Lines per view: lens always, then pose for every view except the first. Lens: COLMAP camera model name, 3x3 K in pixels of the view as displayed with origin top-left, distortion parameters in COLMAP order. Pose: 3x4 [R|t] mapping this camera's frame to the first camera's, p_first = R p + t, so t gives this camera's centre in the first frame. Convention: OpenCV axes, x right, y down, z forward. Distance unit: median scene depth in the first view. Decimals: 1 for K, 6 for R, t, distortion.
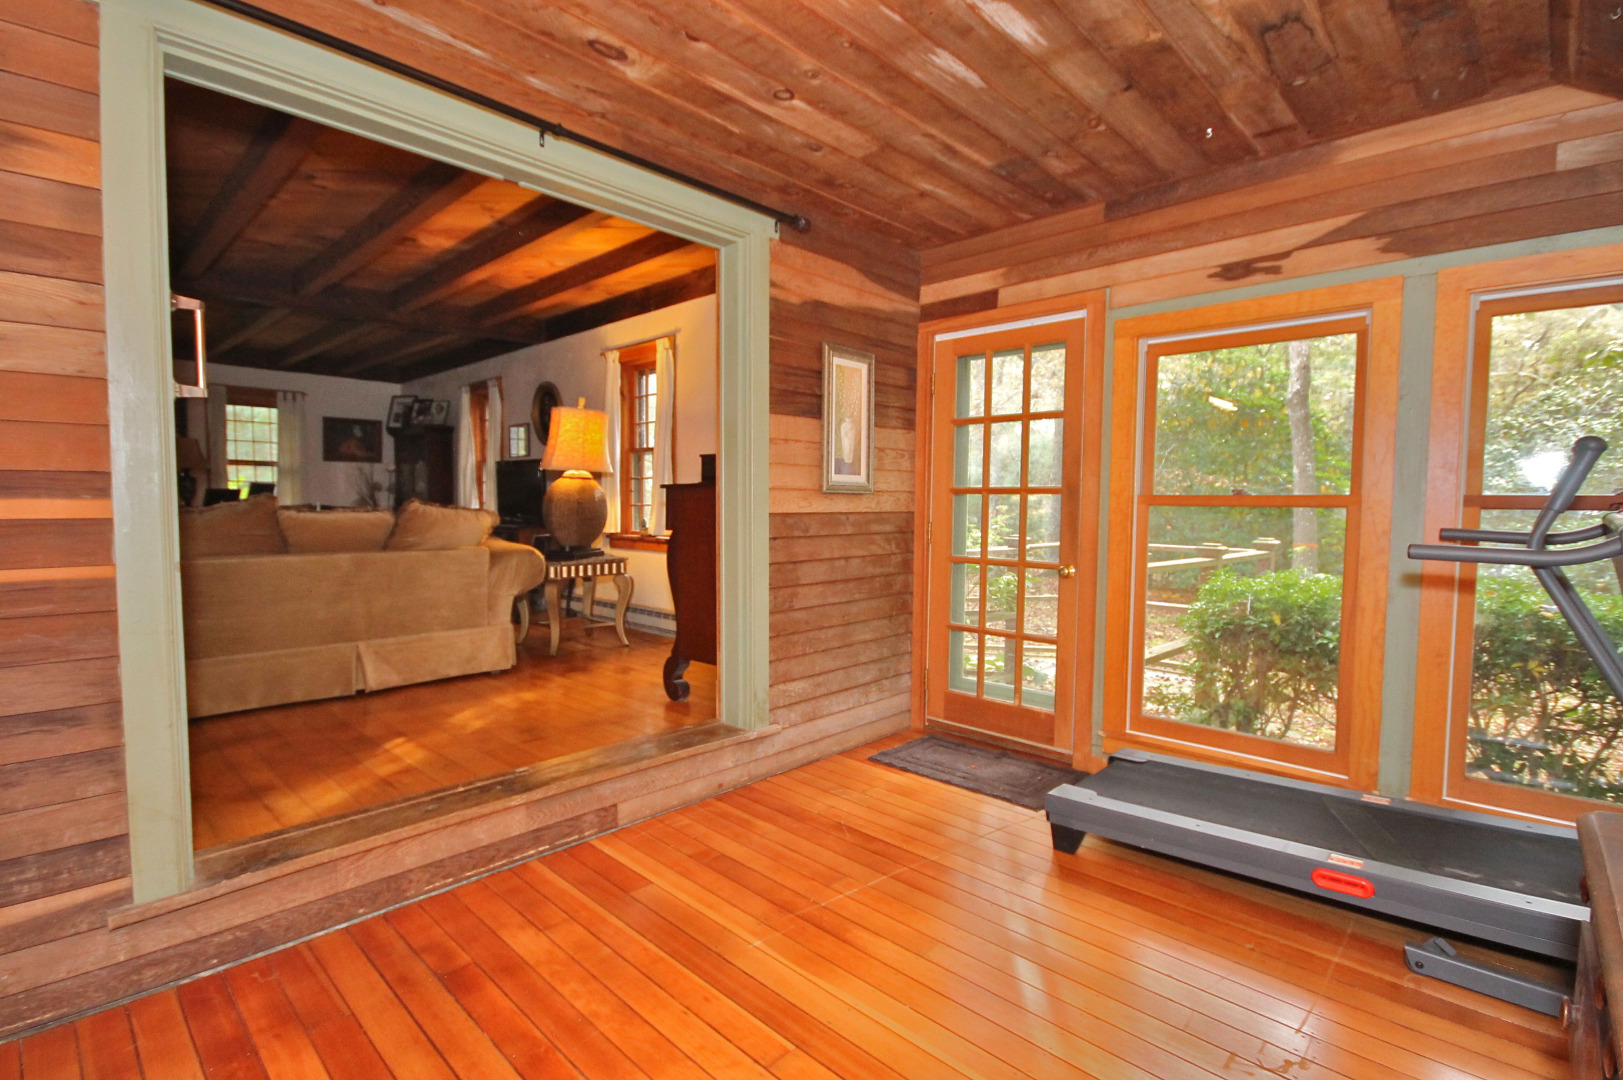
lens RADIAL K [[752.9, 0, 811.5], [0, 752.9, 540.0], [0, 0, 1]] dist [-0.001041, -0.000456]
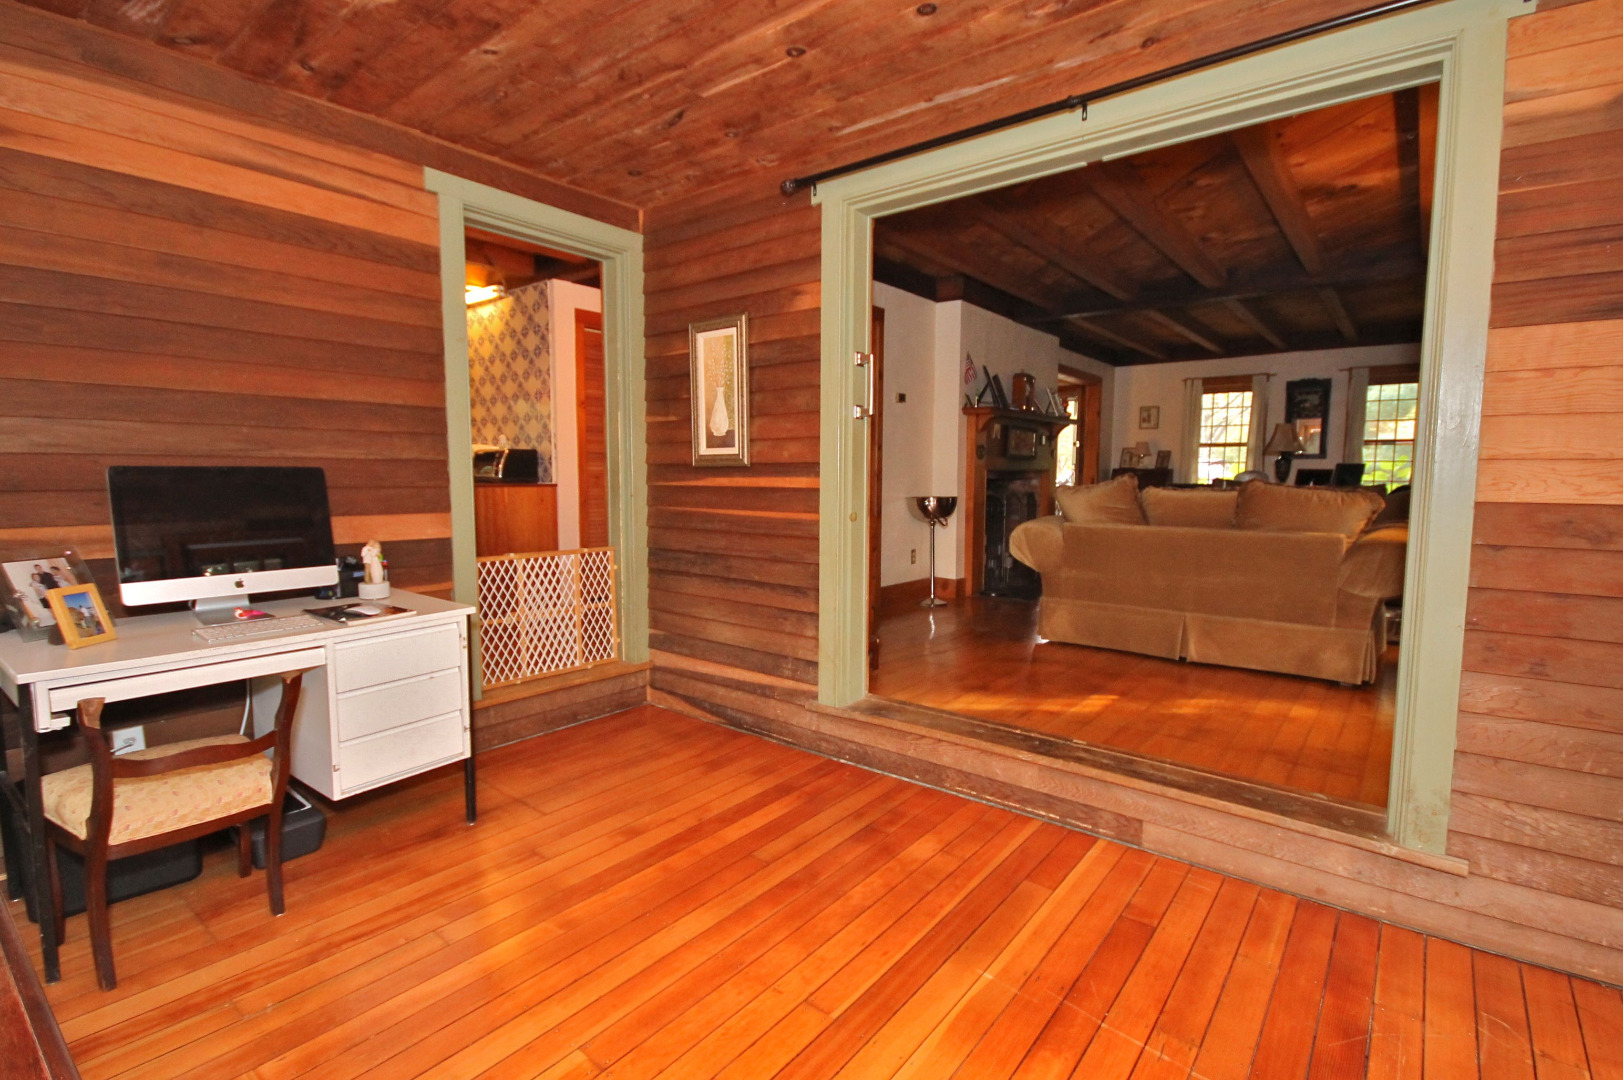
lens RADIAL K [[764.0, 0, 808.5], [0, 764.0, 535.4], [0, 0, 1]] dist [0.000819, 0.000209]
pose [[0.086871, 0.074254, -0.993448, 0.635150], [-0.054345, 0.996087, 0.069699, -0.029010], [0.994736, 0.047934, 0.090566, 0.562079]]
